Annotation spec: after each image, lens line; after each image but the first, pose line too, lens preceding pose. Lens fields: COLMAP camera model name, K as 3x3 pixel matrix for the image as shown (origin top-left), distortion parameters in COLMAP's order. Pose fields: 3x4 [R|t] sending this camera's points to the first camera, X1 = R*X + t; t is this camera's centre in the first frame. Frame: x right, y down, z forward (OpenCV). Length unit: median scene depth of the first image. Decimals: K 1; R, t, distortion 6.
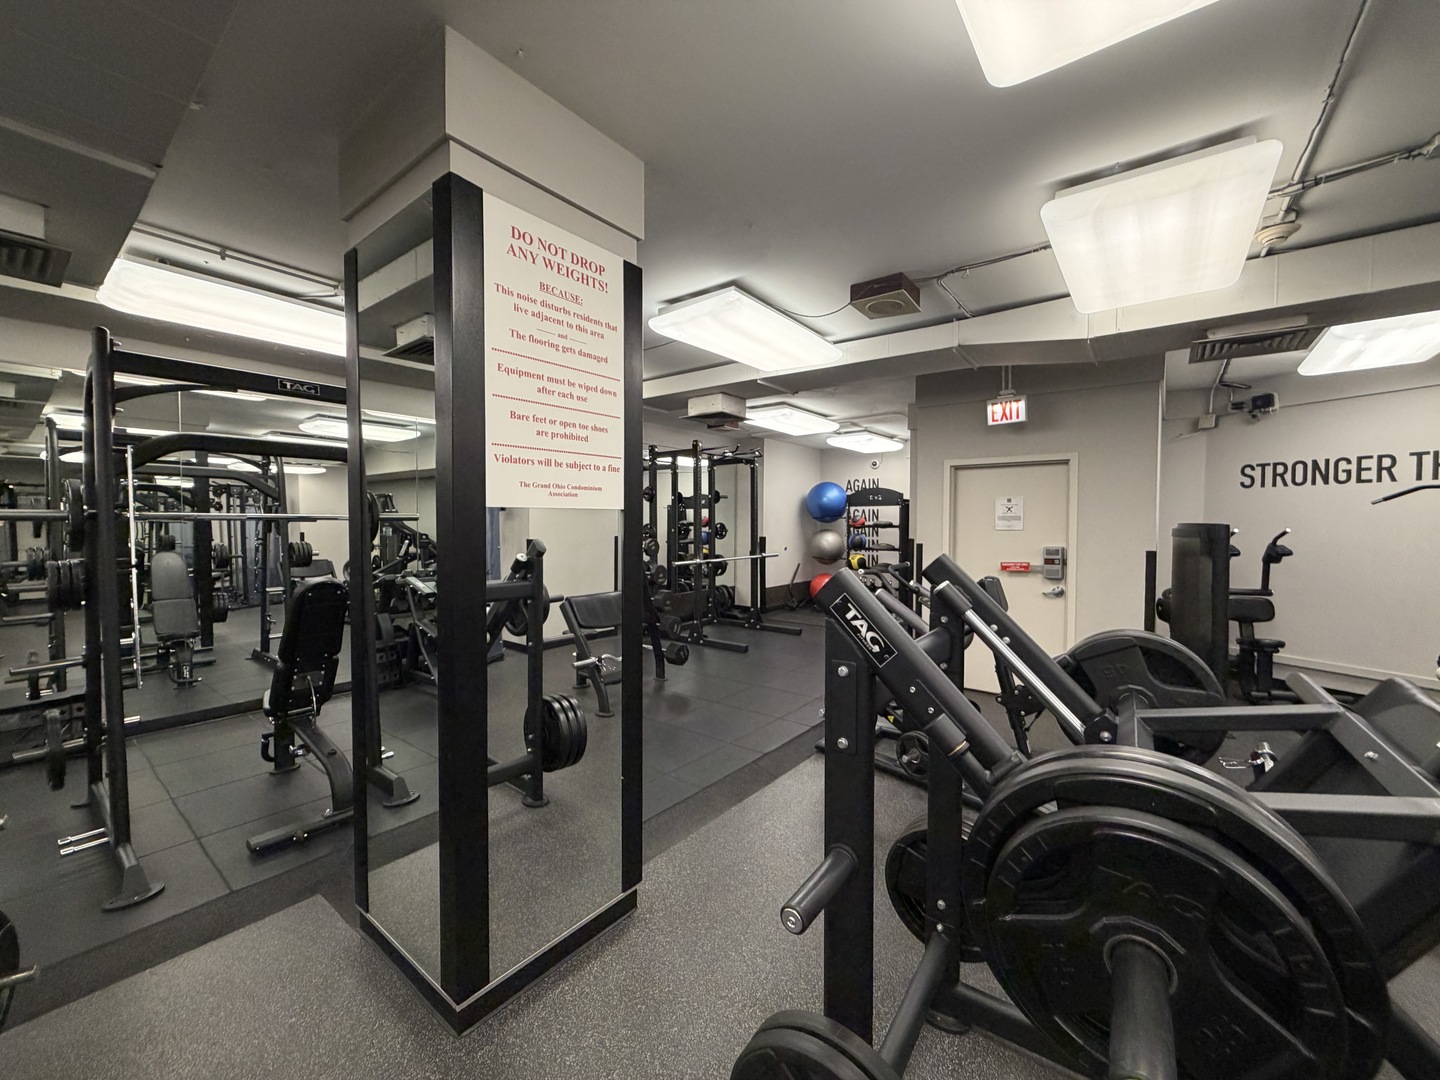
lens RADIAL K [[572.0, 0, 717.9], [0, 572.0, 537.5], [0, 0, 1]] dist [0.000804, 0.000095]
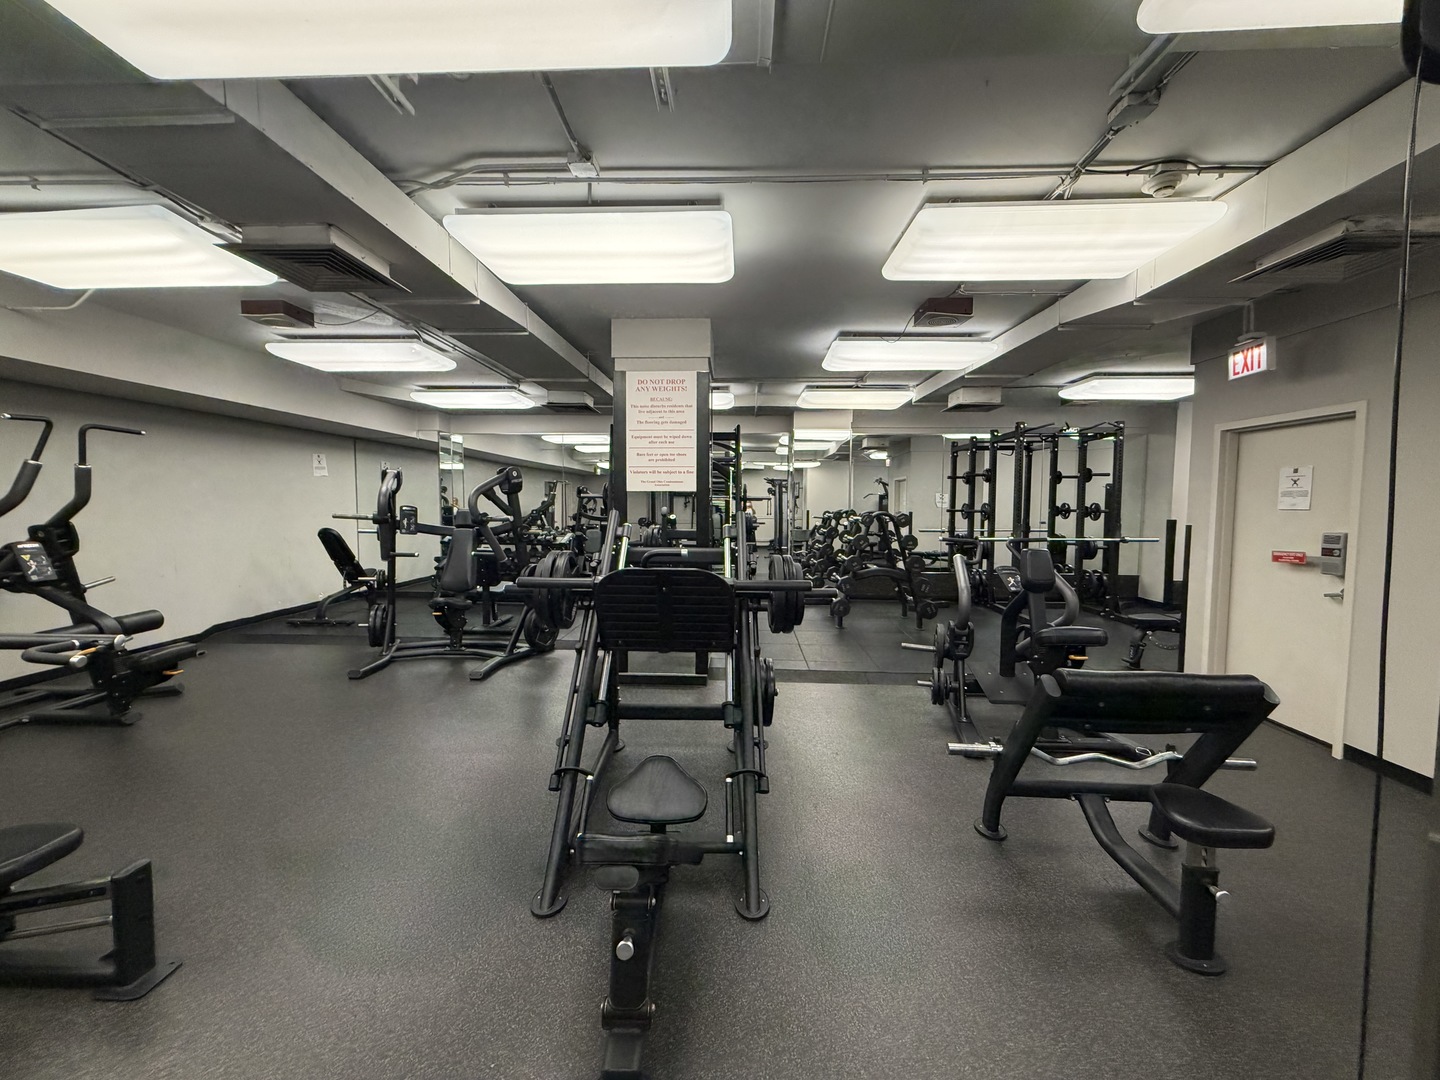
lens RADIAL K [[572.0, 0, 717.8], [0, 572.0, 541.5], [0, 0, 1]] dist [0.000804, 0.000095]
pose [[0.584862, 0.056418, -0.809168, 0.687317], [-0.026891, 0.998378, 0.050174, 0.011955], [0.810687, -0.007586, 0.585431, -0.070825]]
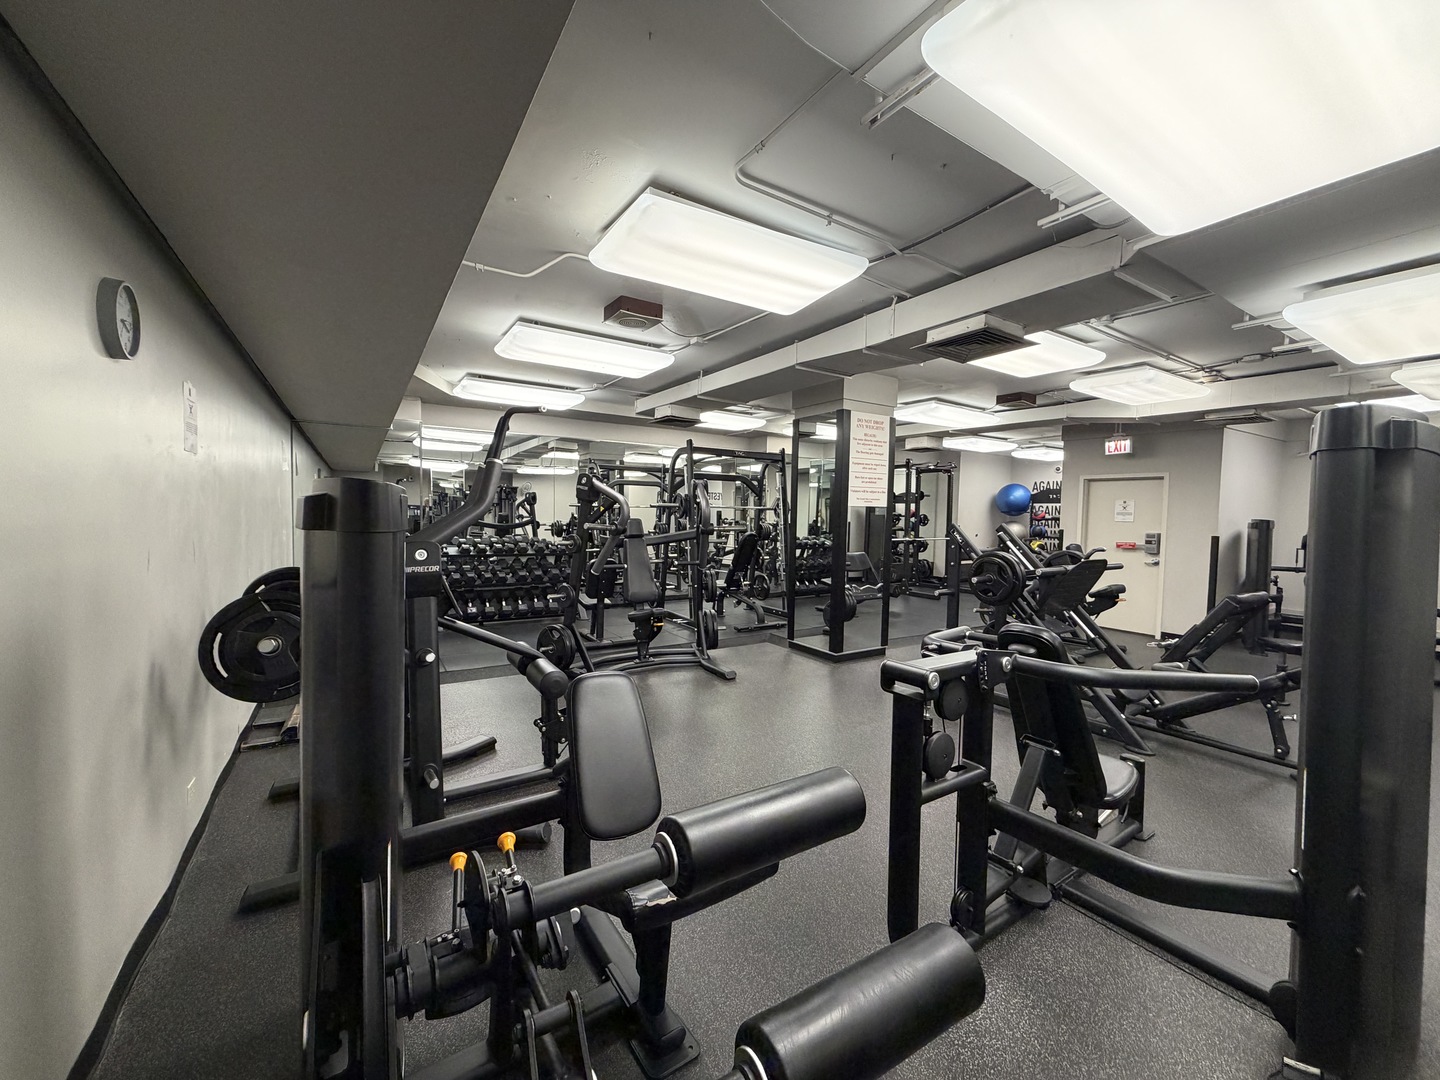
lens RADIAL K [[572.0, 0, 721.8], [0, 572.0, 538.3], [0, 0, 1]] dist [0.000804, 0.000095]
pose [[0.944166, 0.031665, -0.327946, -0.003036], [-0.026330, 0.999439, 0.020698, 0.028250], [0.328417, -0.010907, 0.944470, -0.804888]]
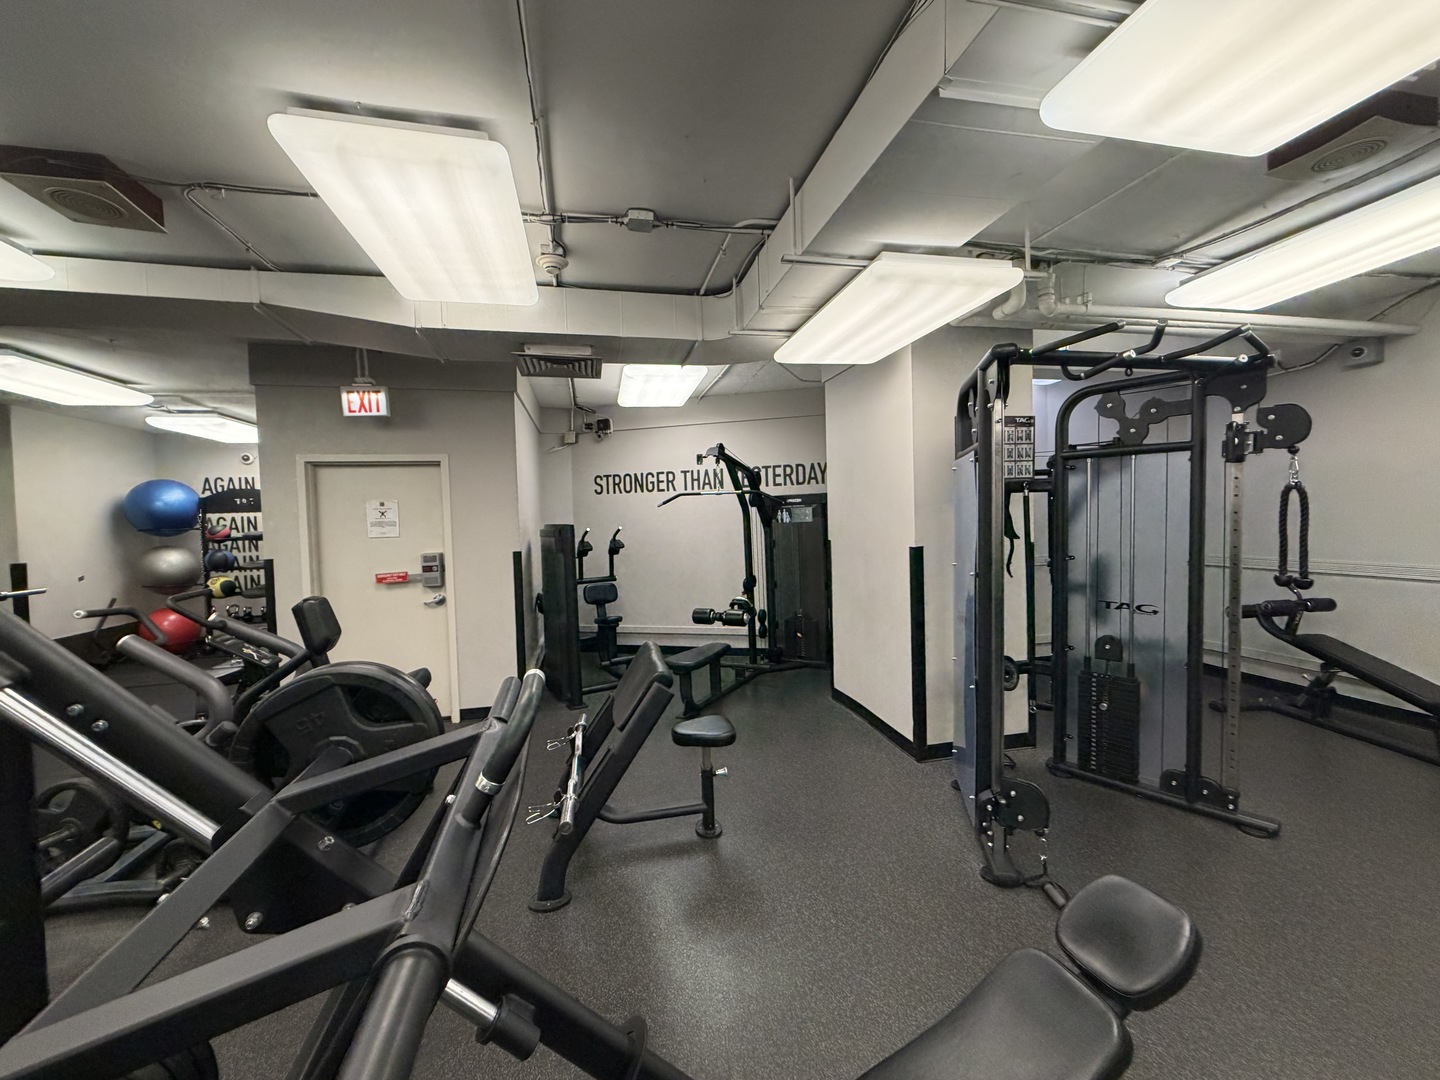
lens RADIAL K [[572.0, 0, 716.0], [0, 572.0, 538.3], [0, 0, 1]] dist [0.000804, 0.000095]
pose [[0.636785, -0.045183, 0.769716, 0.153145], [0.051847, 0.998531, 0.015721, 0.001324], [-0.769296, 0.029897, 0.638192, 0.031984]]
